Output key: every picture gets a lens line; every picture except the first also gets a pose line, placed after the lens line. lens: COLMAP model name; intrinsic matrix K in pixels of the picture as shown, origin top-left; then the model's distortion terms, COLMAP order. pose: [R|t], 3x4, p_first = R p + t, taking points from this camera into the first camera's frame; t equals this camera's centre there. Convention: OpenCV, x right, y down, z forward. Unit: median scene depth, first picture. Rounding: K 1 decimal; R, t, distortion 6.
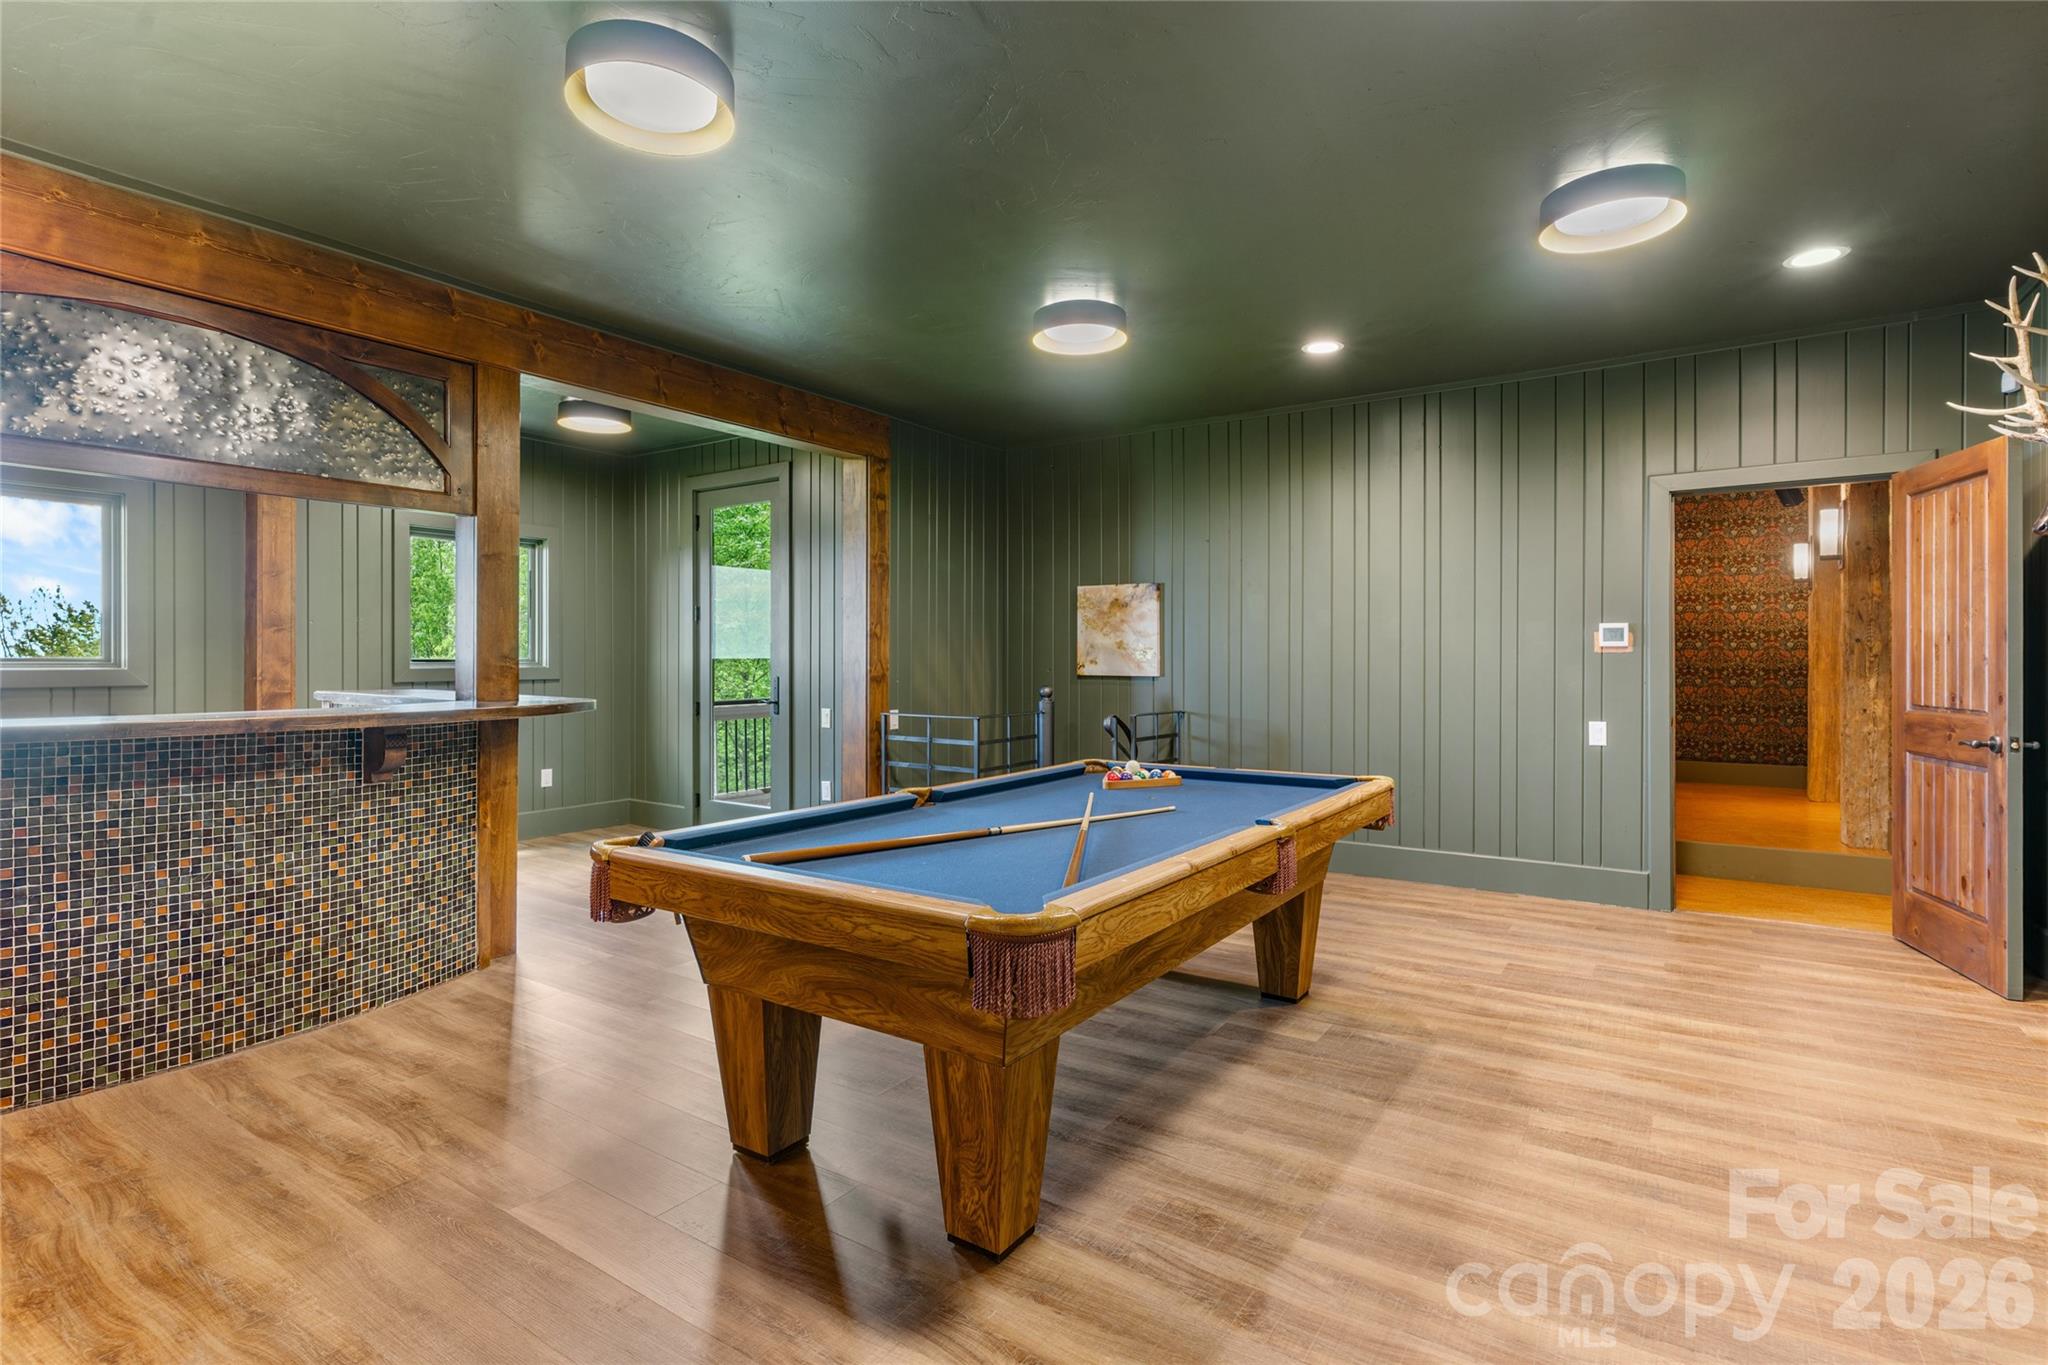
lens RADIAL K [[981.0, 0, 1029.2], [0, 981.0, 665.7], [0, 0, 1]] dist [-0.006127, 0.005097]
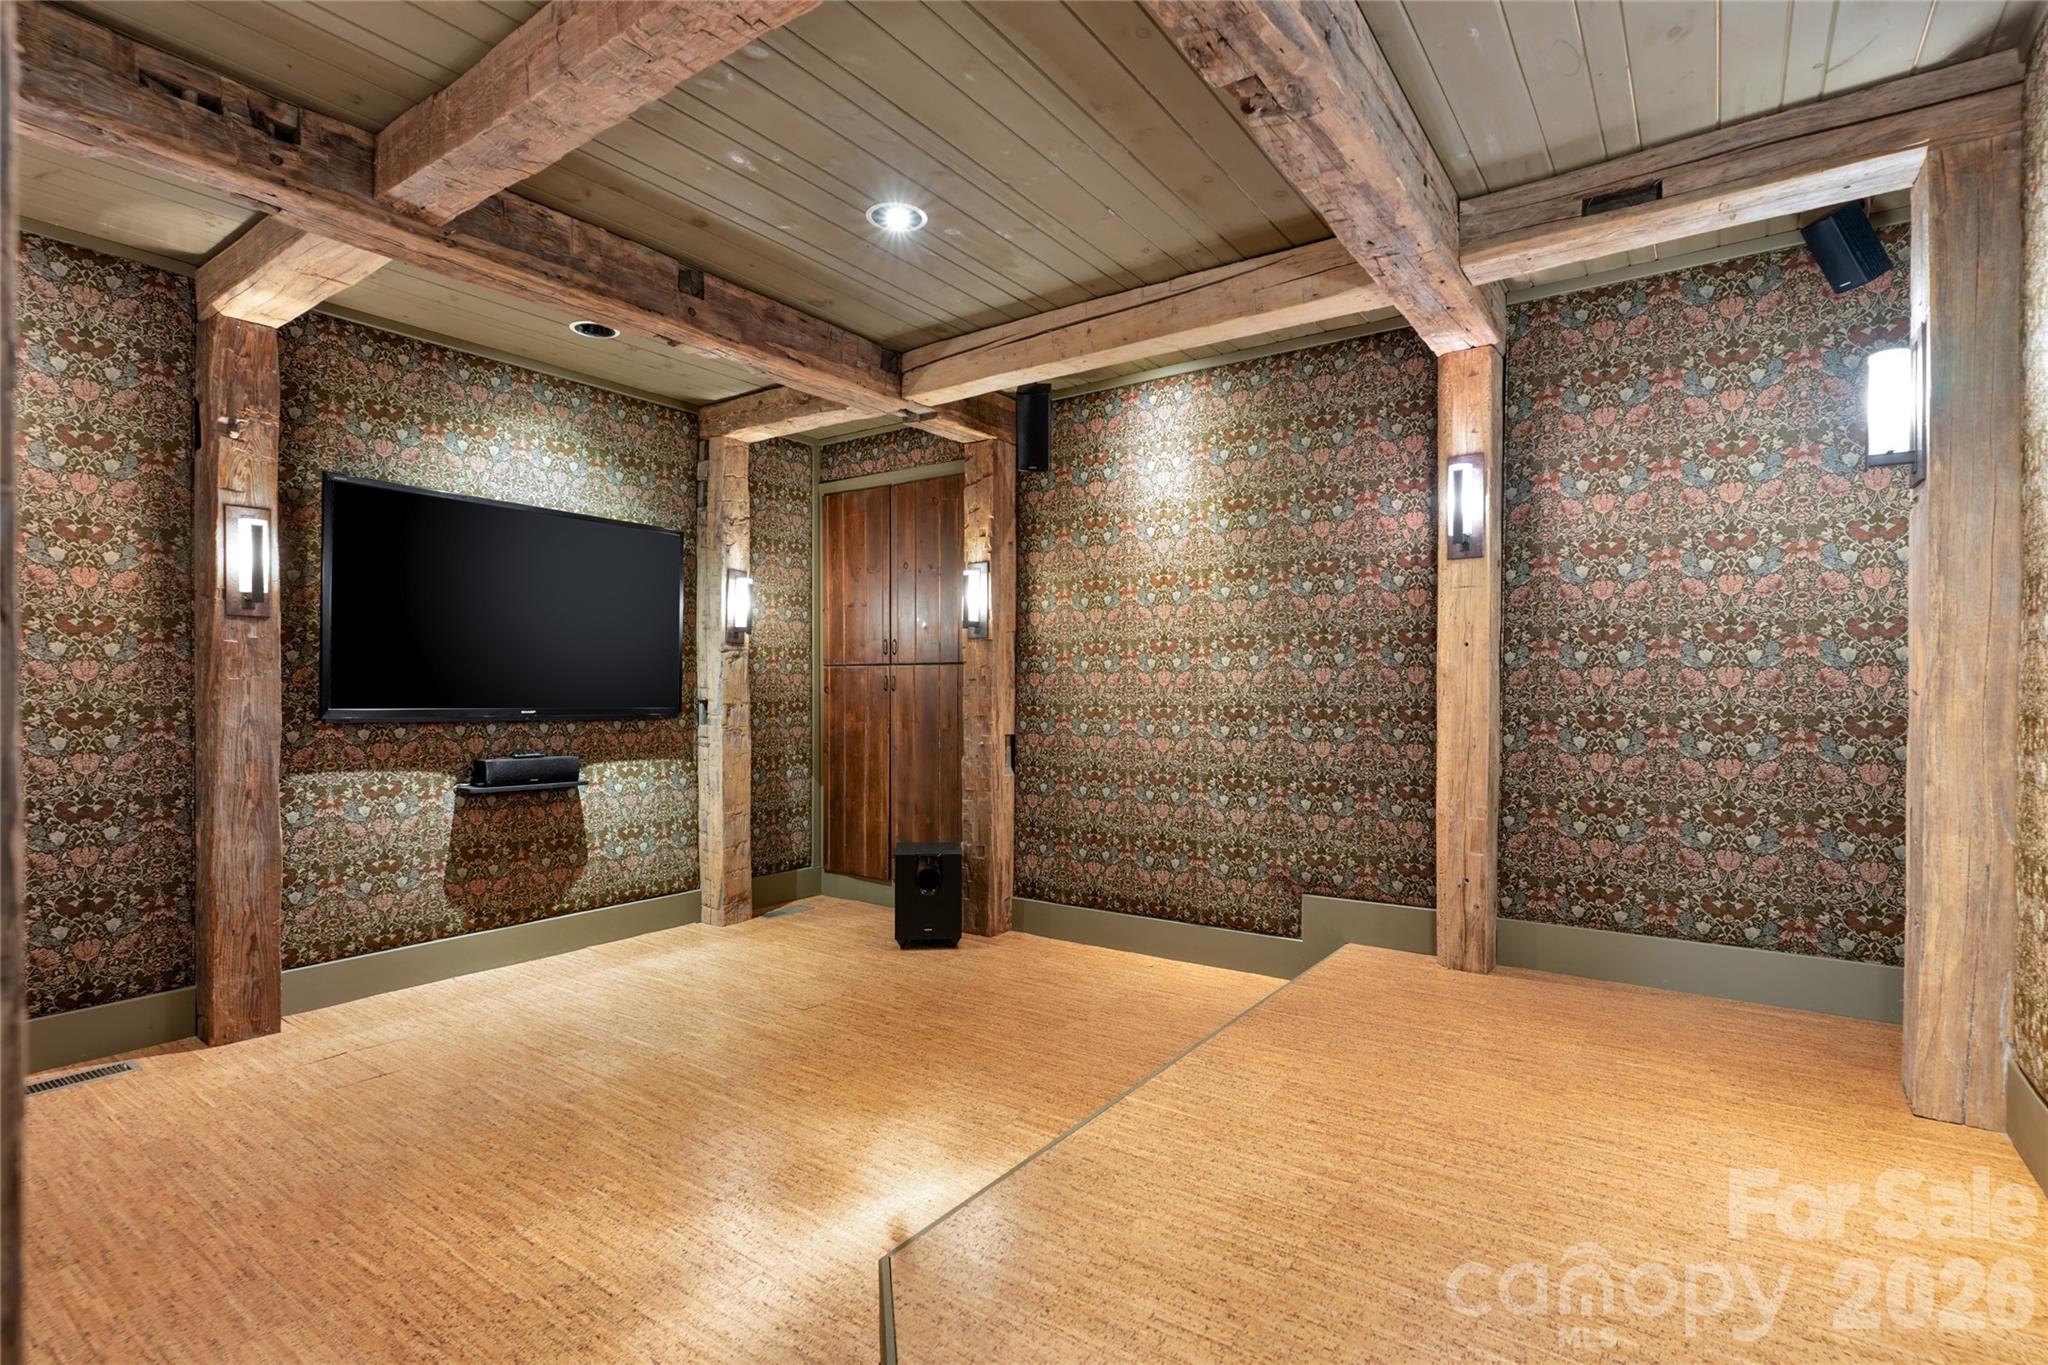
lens RADIAL K [[981.0, 0, 1020.1], [0, 981.0, 698.4], [0, 0, 1]] dist [-0.006127, 0.005097]
pose [[0.999686, 0.004548, -0.024647, 0.447112], [-0.004523, 0.999989, 0.001040, -0.002503], [0.024651, -0.000928, 0.999696, 0.589046]]
